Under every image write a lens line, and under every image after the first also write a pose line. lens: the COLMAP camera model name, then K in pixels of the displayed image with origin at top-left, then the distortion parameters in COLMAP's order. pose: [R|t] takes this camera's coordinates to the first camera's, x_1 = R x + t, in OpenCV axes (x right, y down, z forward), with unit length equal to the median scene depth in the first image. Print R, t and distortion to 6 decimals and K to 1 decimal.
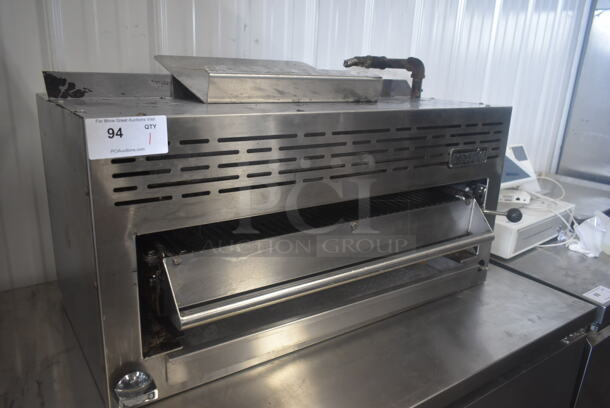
lens RADIAL K [[476.0, 0, 303.4], [0, 476.0, 200.7], [0, 0, 1]] dist [-0.012670, 0.004531]
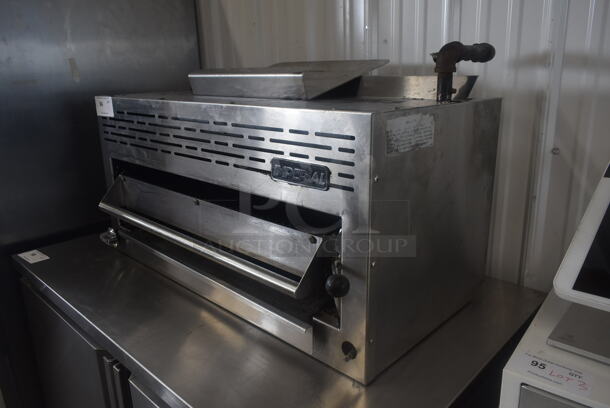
lens RADIAL K [[476.0, 0, 301.0], [0, 476.0, 207.9], [0, 0, 1]] dist [-0.012670, 0.004531]
pose [[0.183801, 0.228984, -0.955920, 1.610834], [-0.252933, 0.950759, 0.179115, -0.263859], [0.949864, 0.208863, 0.232668, 1.255337]]
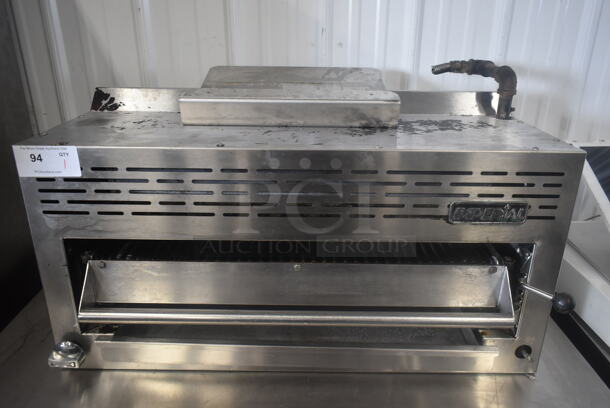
lens RADIAL K [[476.0, 0, 303.4], [0, 476.0, 202.9], [0, 0, 1]] dist [-0.012670, 0.004531]
pose [[0.818327, 0.179067, -0.546147, 0.773506], [-0.136117, 0.983576, 0.118535, -0.235593], [0.558402, -0.022661, 0.829261, 0.306407]]
